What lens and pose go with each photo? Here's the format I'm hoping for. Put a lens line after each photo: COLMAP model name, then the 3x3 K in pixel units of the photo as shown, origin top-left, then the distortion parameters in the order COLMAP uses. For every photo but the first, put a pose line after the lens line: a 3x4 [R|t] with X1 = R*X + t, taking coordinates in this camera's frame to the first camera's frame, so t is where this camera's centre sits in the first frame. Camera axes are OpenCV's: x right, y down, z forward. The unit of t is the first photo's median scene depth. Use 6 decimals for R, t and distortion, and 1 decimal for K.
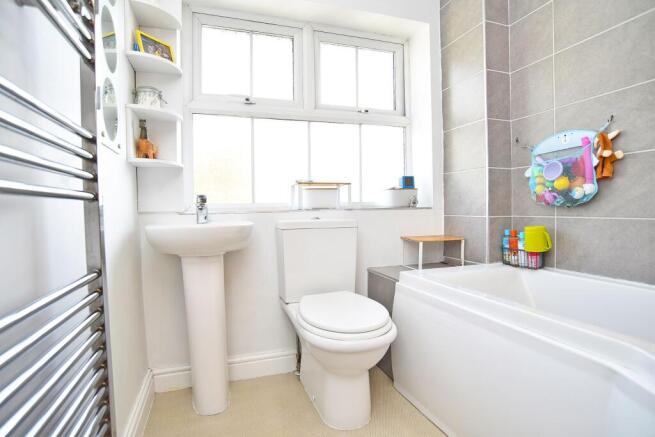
lens RADIAL K [[338.8, 0, 327.5], [0, 338.8, 218.5], [0, 0, 1]] dist [-0.046272, 0.001466]
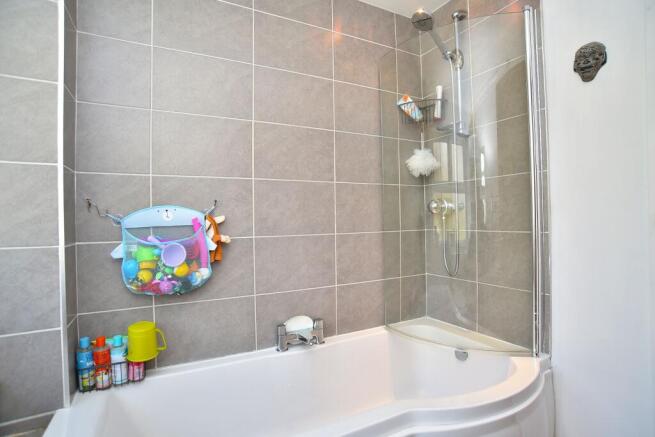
lens RADIAL K [[338.8, 0, 327.5], [0, 338.8, 218.5], [0, 0, 1]] dist [-0.046272, 0.001466]
pose [[-0.161642, 0.024970, 0.986534, -0.212280], [0.042797, 0.998917, -0.018271, -0.200108], [-0.985921, 0.039267, -0.162535, 0.741673]]
